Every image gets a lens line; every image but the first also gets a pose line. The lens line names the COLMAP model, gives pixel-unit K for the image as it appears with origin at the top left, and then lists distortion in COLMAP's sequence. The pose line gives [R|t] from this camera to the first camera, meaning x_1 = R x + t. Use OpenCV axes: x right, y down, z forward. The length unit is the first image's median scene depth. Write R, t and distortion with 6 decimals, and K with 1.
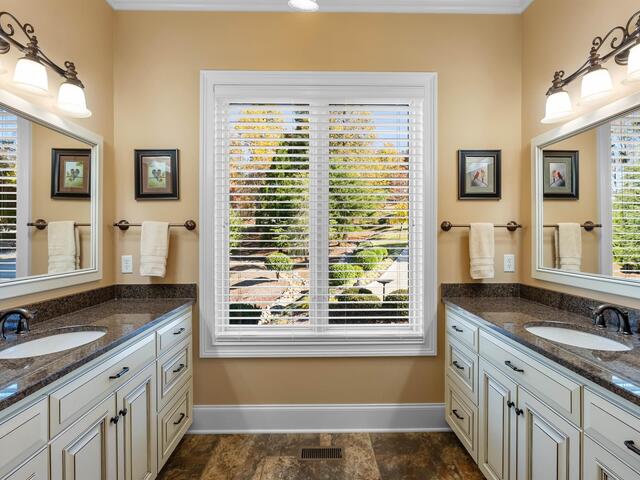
lens RADIAL K [[324.2, 0, 320.2], [0, 324.2, 236.0], [0, 0, 1]] dist [-0.006178, 0.000379]
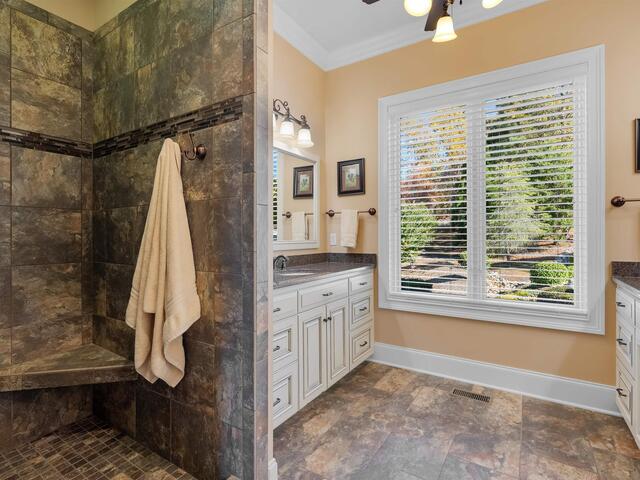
lens RADIAL K [[324.2, 0, 322.7], [0, 324.2, 237.5], [0, 0, 1]] dist [-0.006178, 0.000379]
pose [[0.835025, 0.002173, -0.550207, 0.190686], [0.001670, 0.999978, 0.006484, 0.069880], [0.550209, -0.006333, 0.835003, -0.284666]]
